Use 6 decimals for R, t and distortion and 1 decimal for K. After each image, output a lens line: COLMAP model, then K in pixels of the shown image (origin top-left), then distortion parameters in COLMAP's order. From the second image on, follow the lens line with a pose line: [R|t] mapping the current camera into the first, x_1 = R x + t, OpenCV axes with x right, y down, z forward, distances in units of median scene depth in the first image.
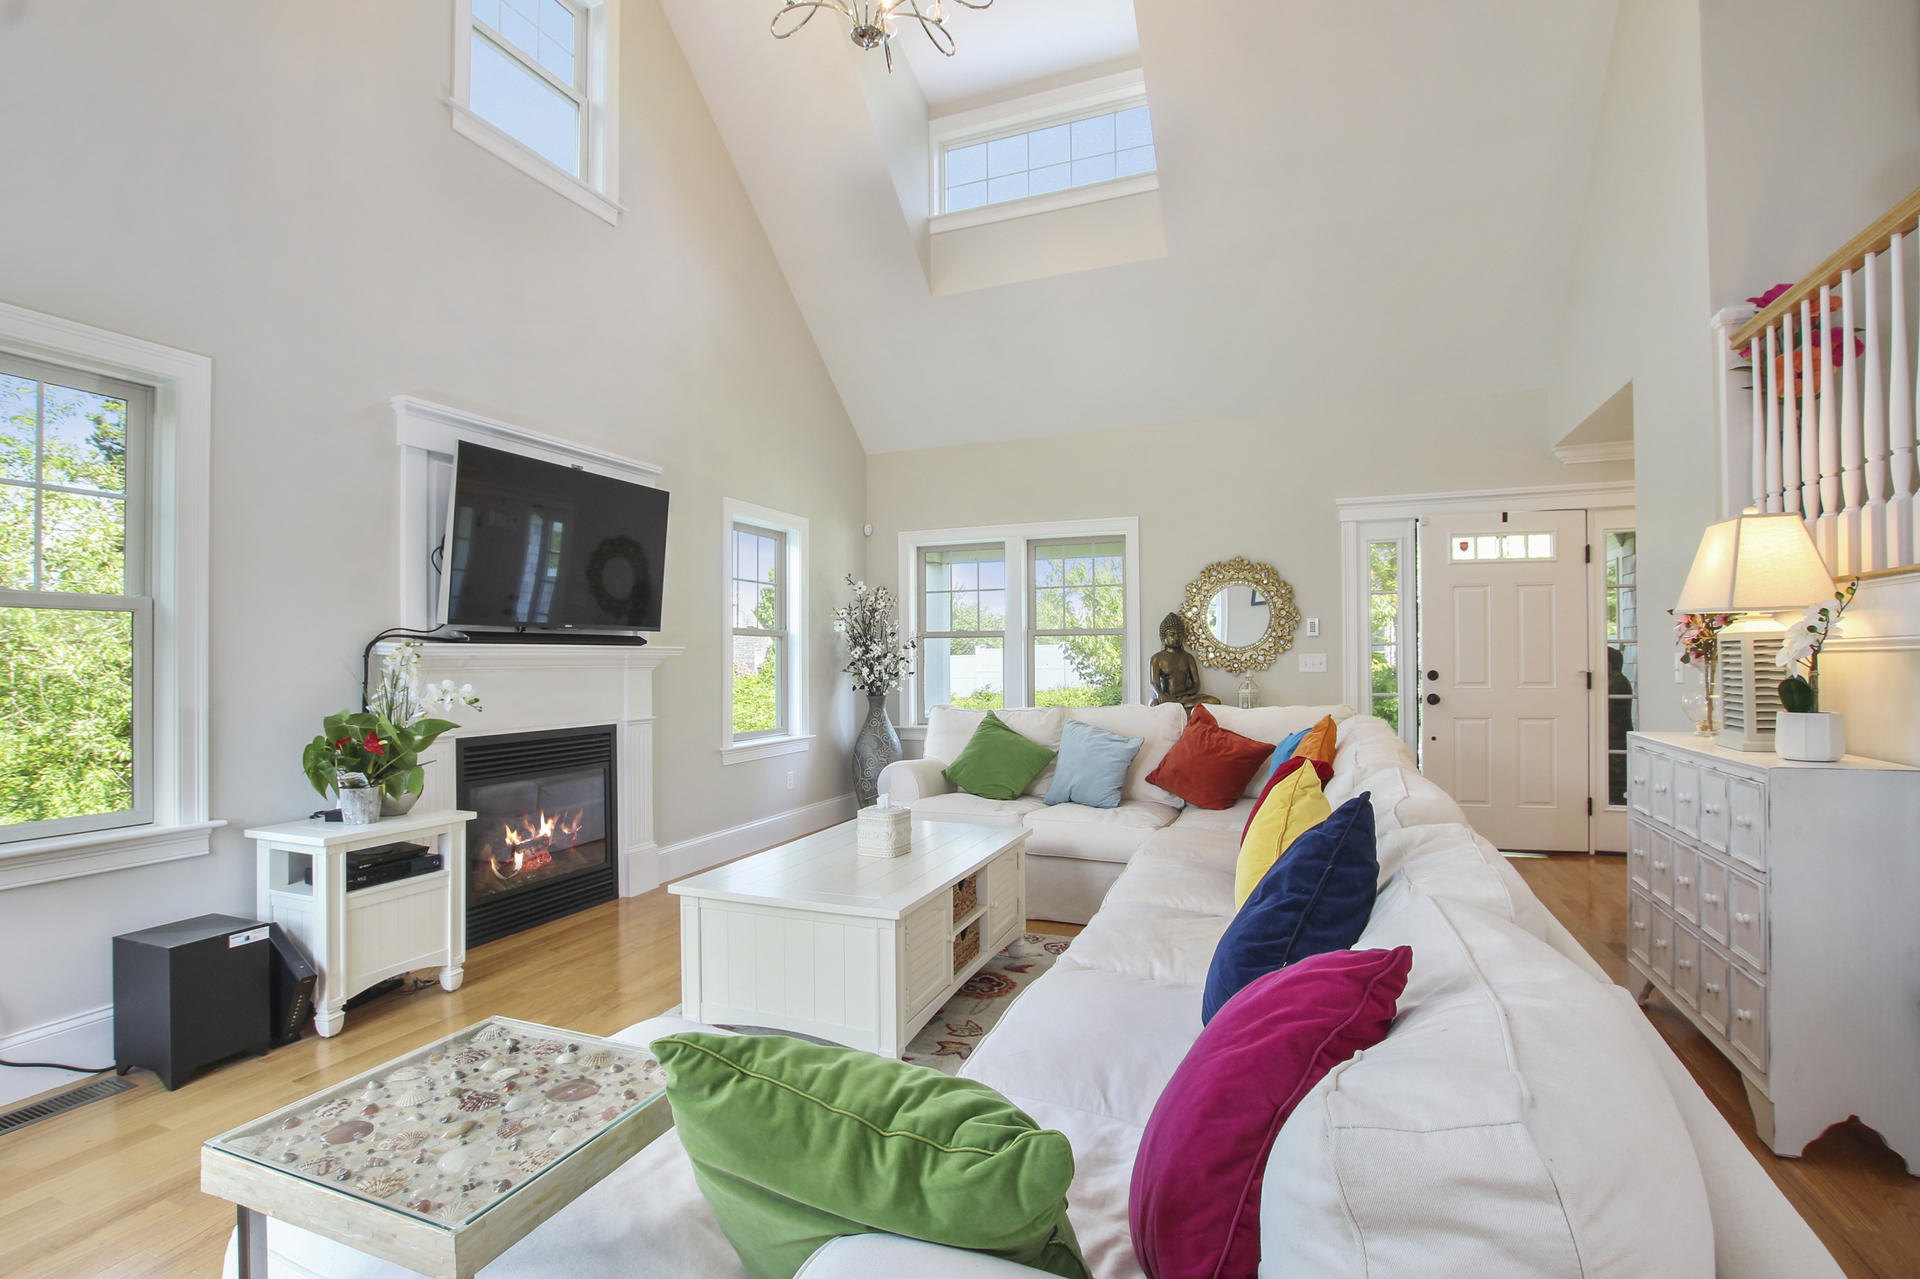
lens RADIAL K [[894.7, 0, 944.5], [0, 894.7, 647.0], [0, 0, 1]] dist [-0.021423, 0.000125]
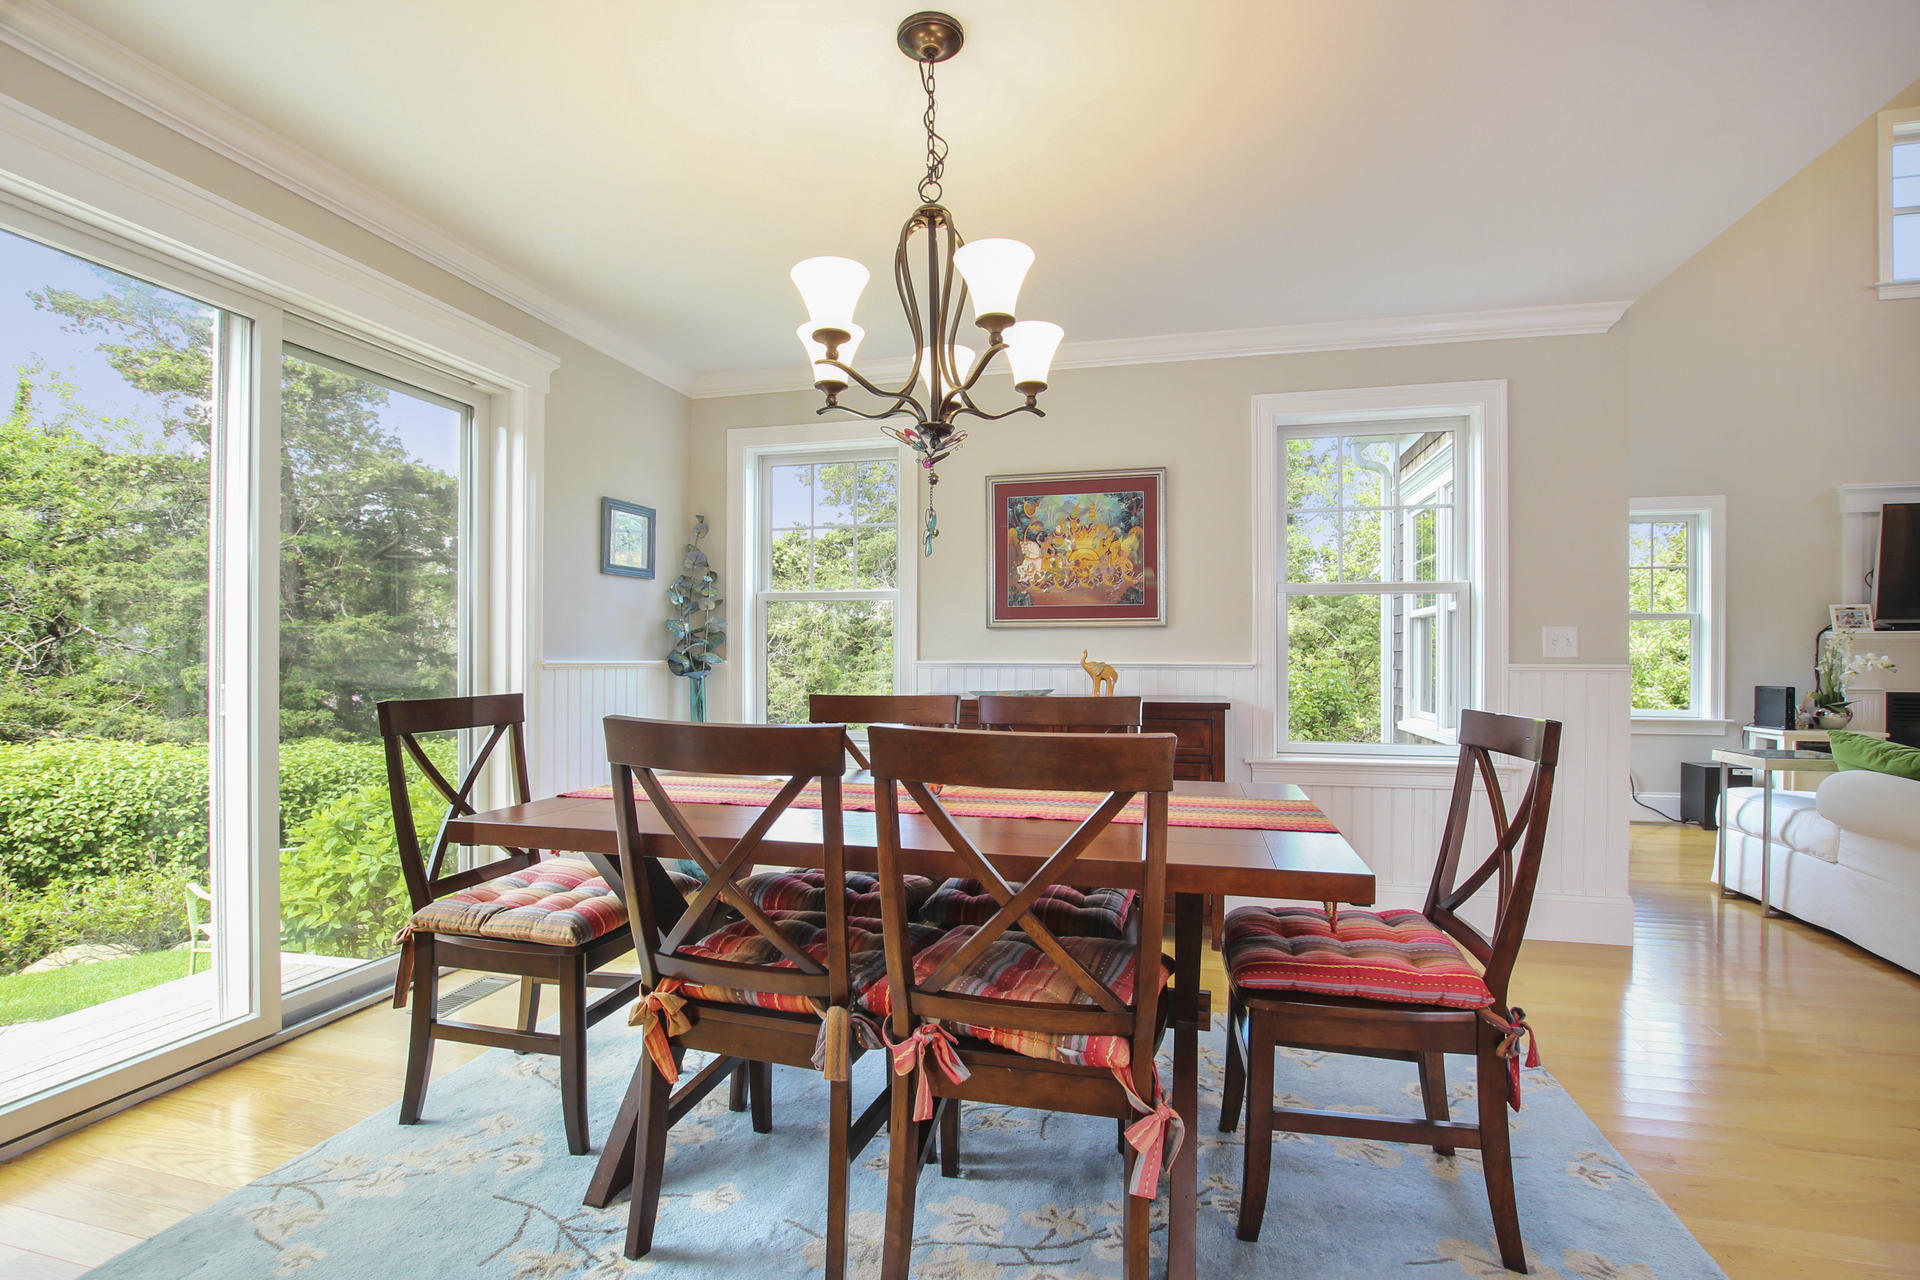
lens RADIAL K [[894.7, 0, 964.3], [0, 894.7, 650.8], [0, 0, 1]] dist [-0.021423, 0.000125]
pose [[0.147843, 0.005562, -0.988995, 0.735067], [0.002772, 0.999978, 0.006039, 0.016324], [0.989007, -0.003634, 0.147825, -0.834779]]
